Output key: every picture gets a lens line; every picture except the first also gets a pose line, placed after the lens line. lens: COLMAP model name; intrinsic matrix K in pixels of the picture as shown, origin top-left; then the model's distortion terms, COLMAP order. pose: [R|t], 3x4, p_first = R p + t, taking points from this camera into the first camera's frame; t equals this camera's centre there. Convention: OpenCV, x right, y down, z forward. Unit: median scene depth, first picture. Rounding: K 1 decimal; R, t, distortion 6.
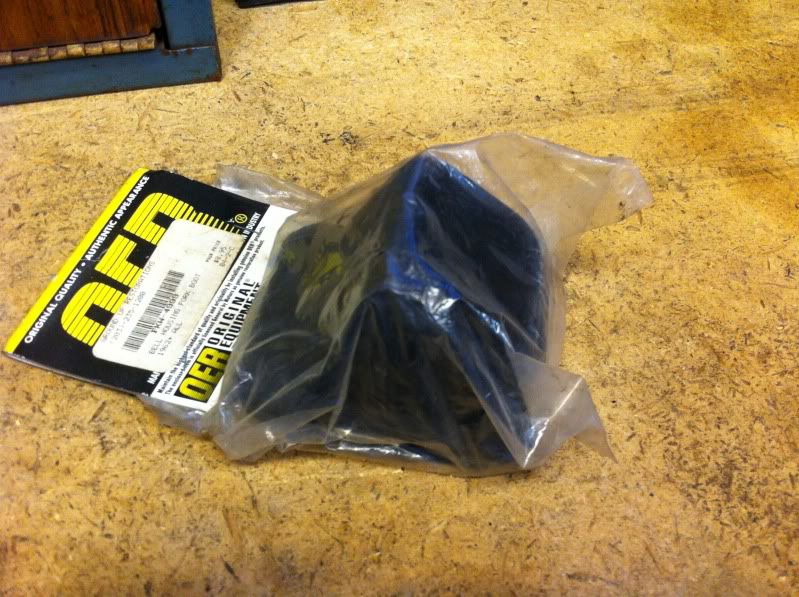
lens RADIAL K [[787.9, 0, 396.7], [0, 787.9, 298.3], [0, 0, 1]] dist [0.102428, -0.357334]
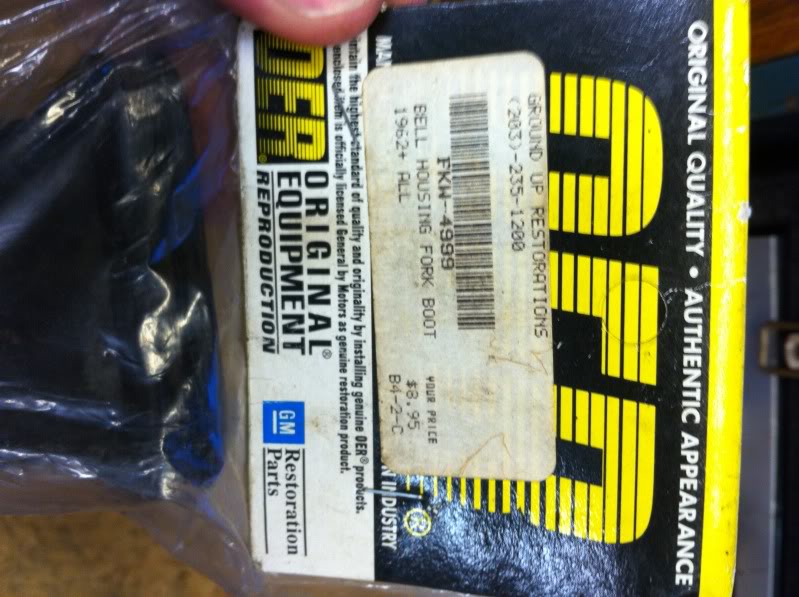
lens RADIAL K [[787.9, 0, 396.7], [0, 787.9, 298.3], [0, 0, 1]] dist [0.102428, -0.357334]
pose [[-0.928811, 0.294143, 0.225369, -0.349137], [-0.104196, -0.790968, 0.602920, -0.287189], [0.355604, 0.536515, 0.765308, 0.658909]]
